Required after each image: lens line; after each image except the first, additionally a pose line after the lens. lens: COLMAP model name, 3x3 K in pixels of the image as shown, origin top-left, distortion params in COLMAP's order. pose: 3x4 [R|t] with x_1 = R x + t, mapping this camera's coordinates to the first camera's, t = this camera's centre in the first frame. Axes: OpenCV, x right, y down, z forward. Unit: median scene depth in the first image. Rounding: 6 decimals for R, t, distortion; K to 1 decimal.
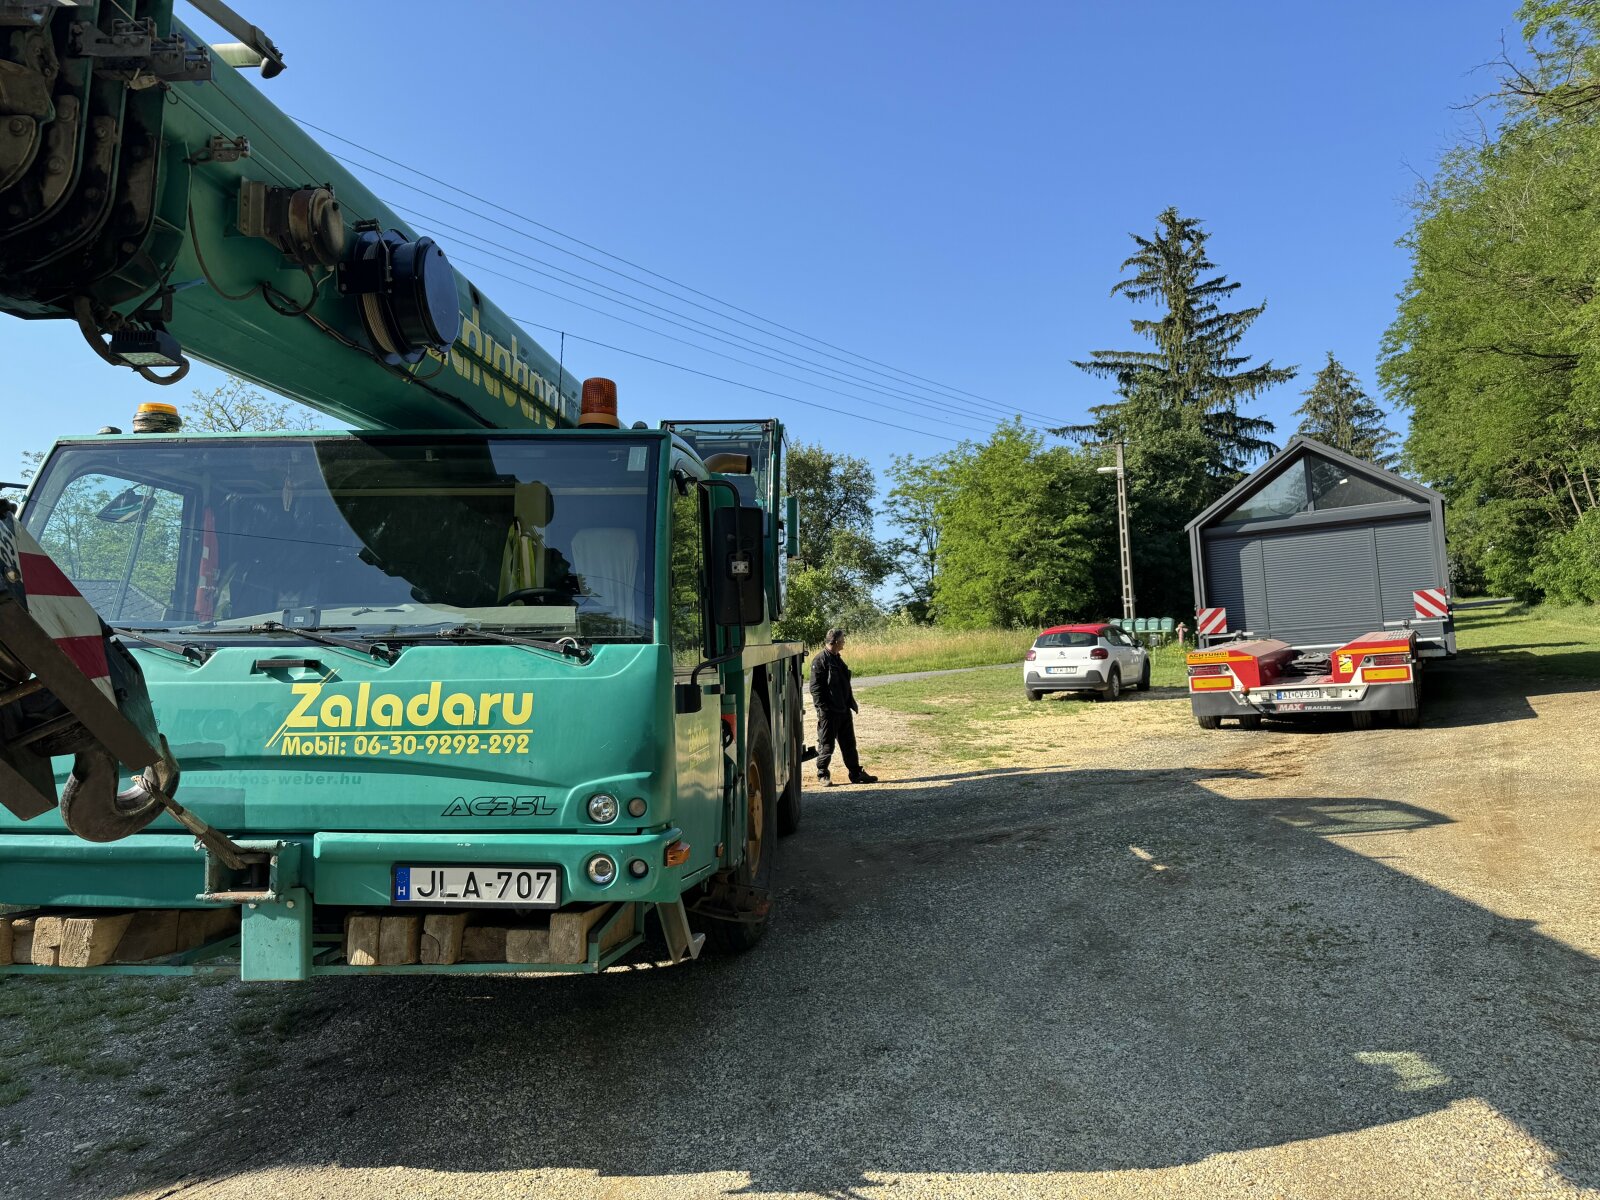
lens RADIAL K [[1111.2, 0, 819.9], [0, 1111.2, 636.9], [0, 0, 1]] dist [0.099587, -0.111362]
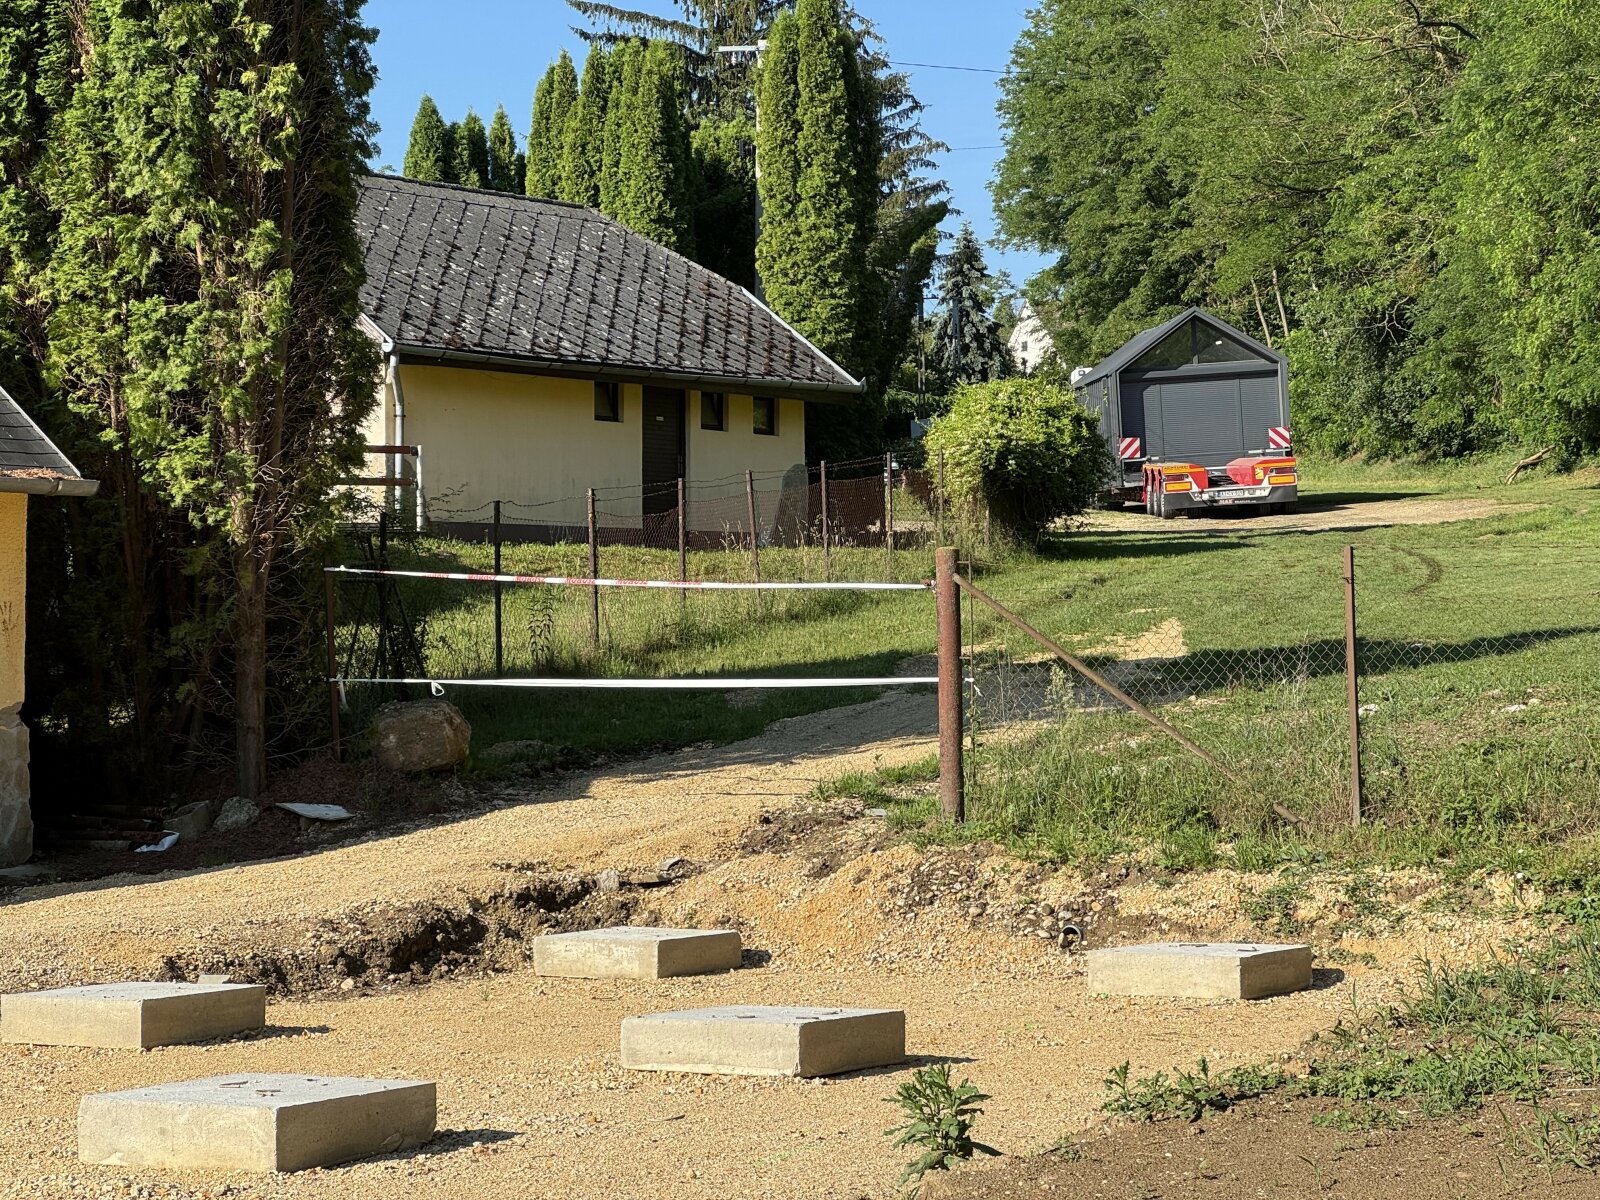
lens RADIAL K [[3562.0, 0, 799.4], [0, 3562.0, 592.8], [0, 0, 1]] dist [0.155362, 0.000000]
pose [[0.873065, 0.006430, 0.487562, -2.092471], [-0.010403, 0.999931, 0.005440, 0.141954], [-0.487493, -0.009821, 0.873071, -2.516608]]
